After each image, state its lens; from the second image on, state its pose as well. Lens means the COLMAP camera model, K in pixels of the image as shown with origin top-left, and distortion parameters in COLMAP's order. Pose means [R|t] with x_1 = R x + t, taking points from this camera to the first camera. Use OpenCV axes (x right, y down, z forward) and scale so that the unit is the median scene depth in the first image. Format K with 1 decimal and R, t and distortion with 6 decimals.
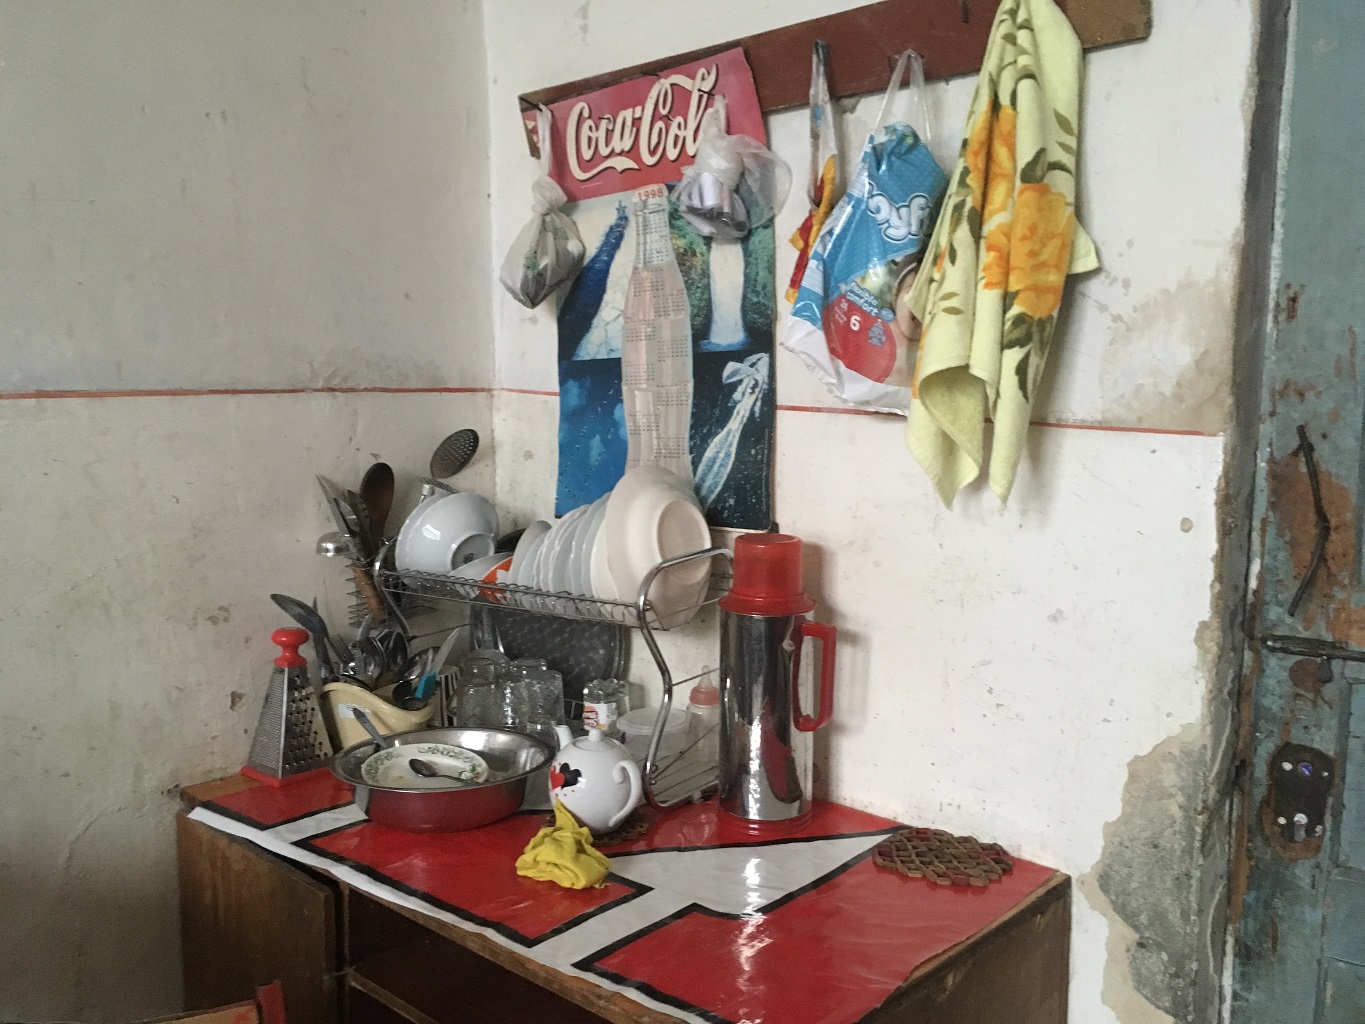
lens RADIAL K [[1159.2, 0, 680.0], [0, 1159.2, 515.7], [0, 0, 1]] dist [0.064548, -0.110765]
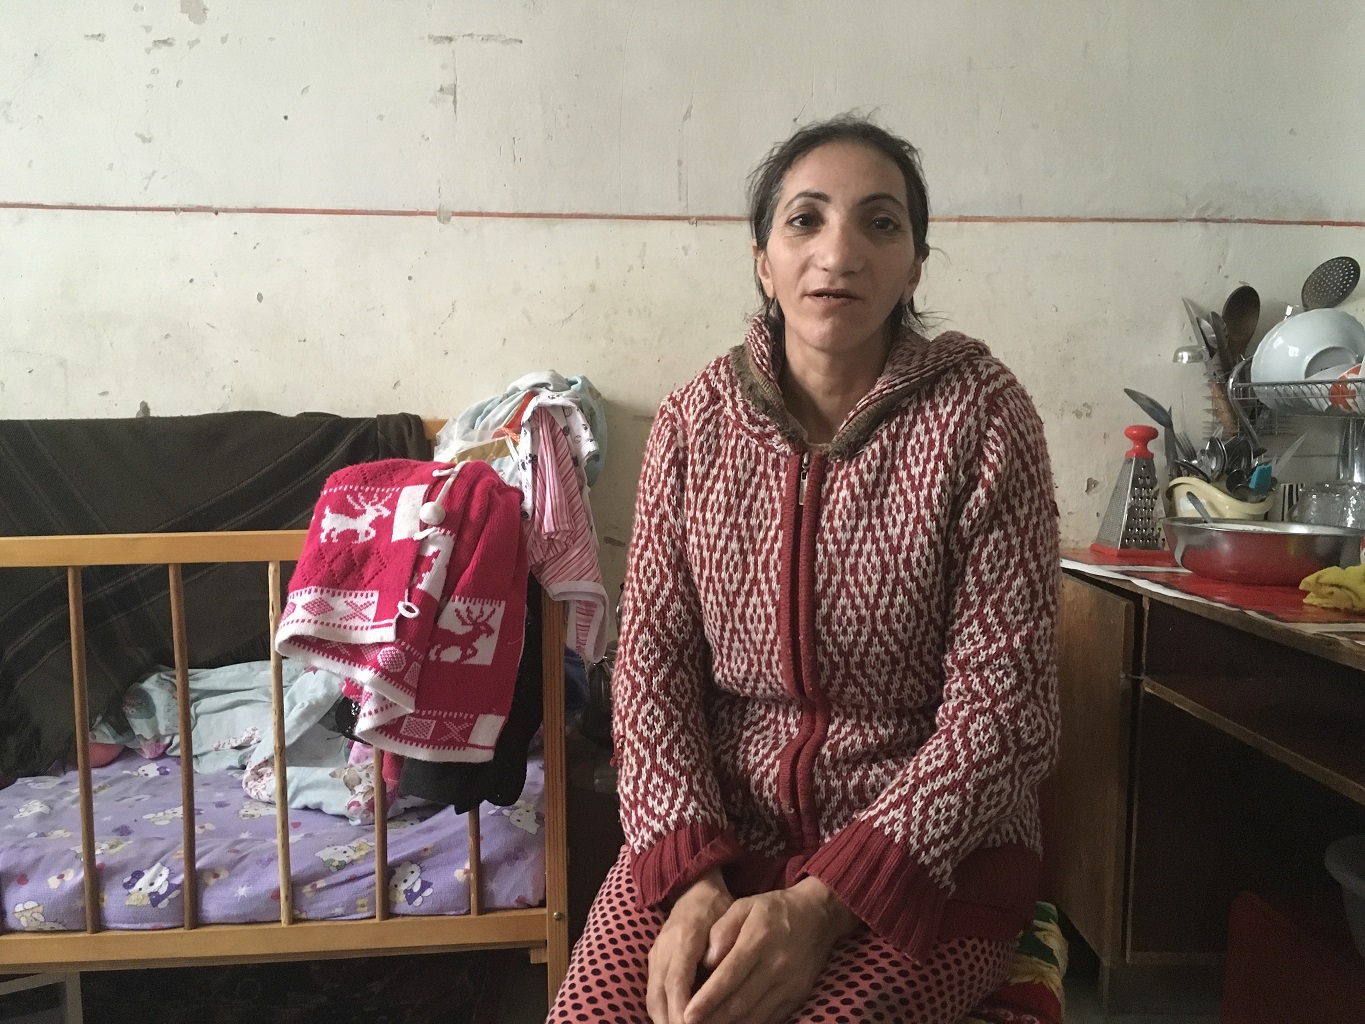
lens RADIAL K [[1159.2, 0, 680.7], [0, 1159.2, 511.4], [0, 0, 1]] dist [0.064548, -0.110765]
pose [[0.701031, 0.072001, -0.709486, 0.162961], [-0.087737, 0.996040, 0.014390, 0.199535], [0.707713, 0.052160, 0.704572, -0.117653]]
